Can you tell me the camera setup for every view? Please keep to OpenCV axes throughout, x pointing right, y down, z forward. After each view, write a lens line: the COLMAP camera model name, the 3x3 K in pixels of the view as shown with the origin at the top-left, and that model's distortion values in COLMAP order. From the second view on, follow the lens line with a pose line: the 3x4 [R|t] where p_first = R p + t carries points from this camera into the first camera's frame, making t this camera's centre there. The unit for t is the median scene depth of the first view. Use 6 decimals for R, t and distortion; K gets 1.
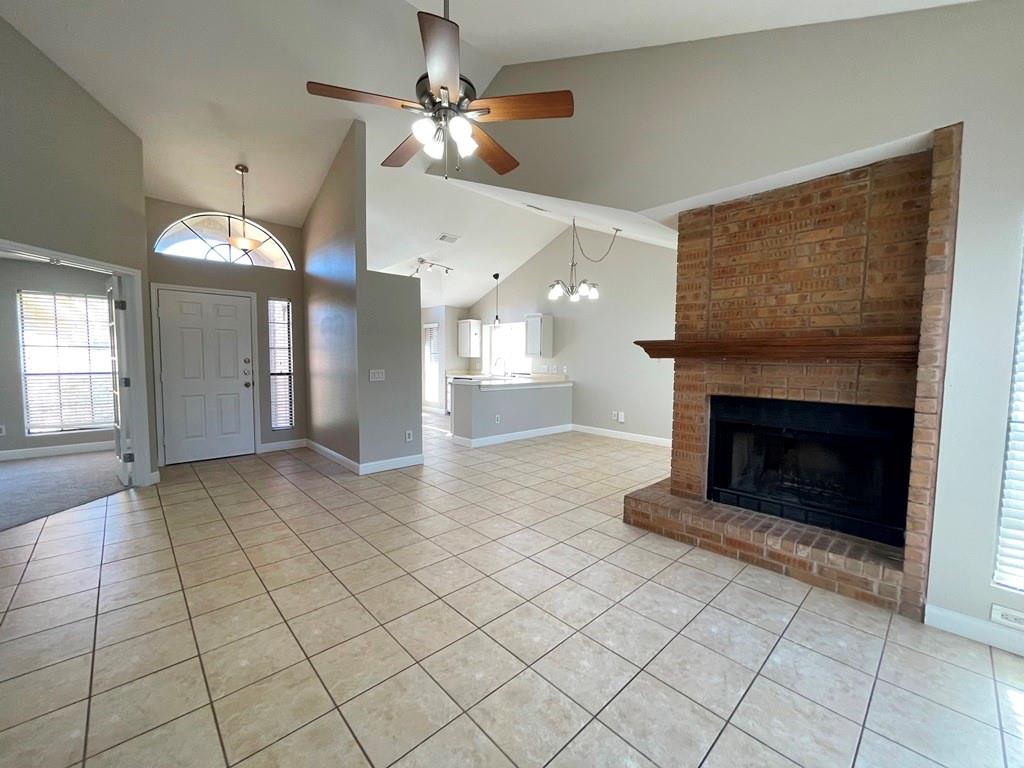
lens RADIAL K [[415.1, 0, 512.0], [0, 415.1, 382.1], [0, 0, 1]] dist [-0.002459, 0.000129]
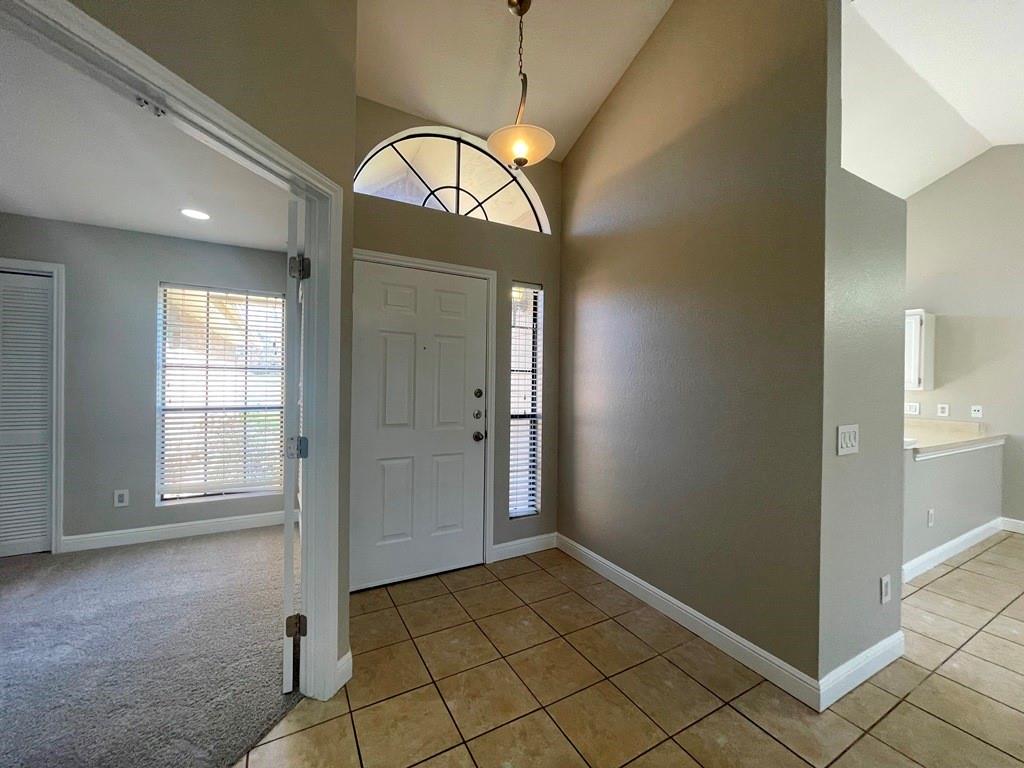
lens RADIAL K [[415.1, 0, 512.5], [0, 415.1, 383.4], [0, 0, 1]] dist [-0.002459, 0.000129]
pose [[0.971265, 0.009100, -0.237828, -0.613696], [-0.022536, 0.998295, -0.053836, -0.046873], [0.236933, 0.057649, 0.969814, 0.627408]]
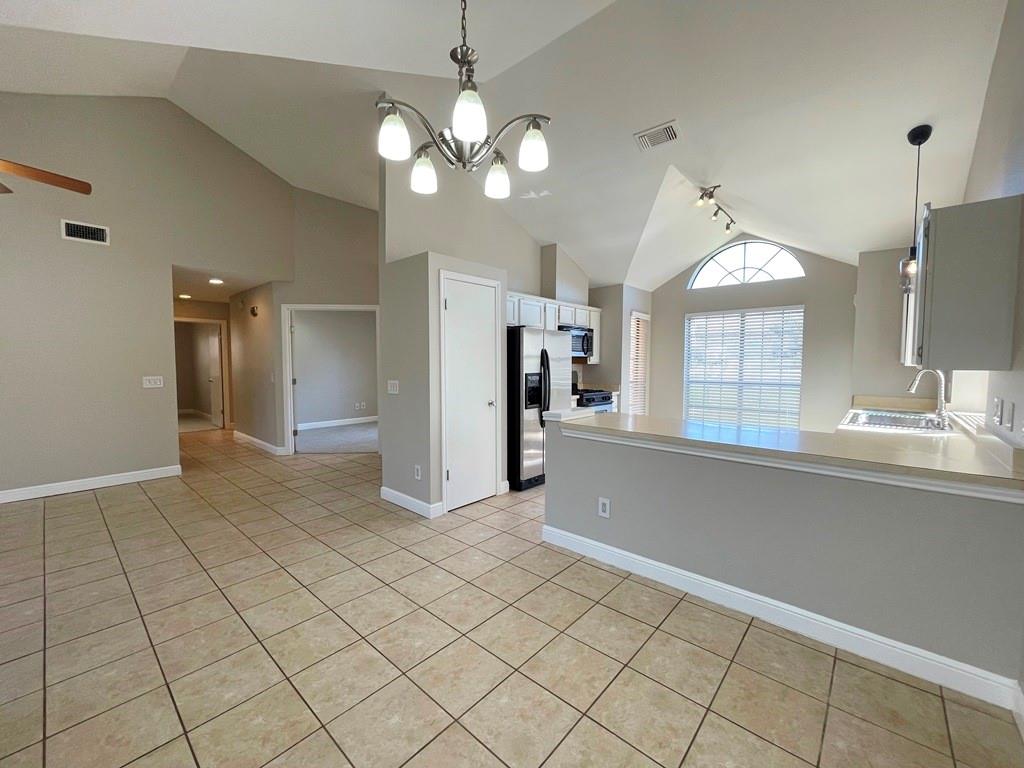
lens RADIAL K [[415.1, 0, 511.0], [0, 415.1, 383.7], [0, 0, 1]] dist [-0.002459, 0.000129]
pose [[0.091441, 0.043388, -0.994865, 0.595410], [-0.061485, 0.997390, 0.037847, -0.078599], [0.993911, 0.057708, 0.093870, 1.319475]]
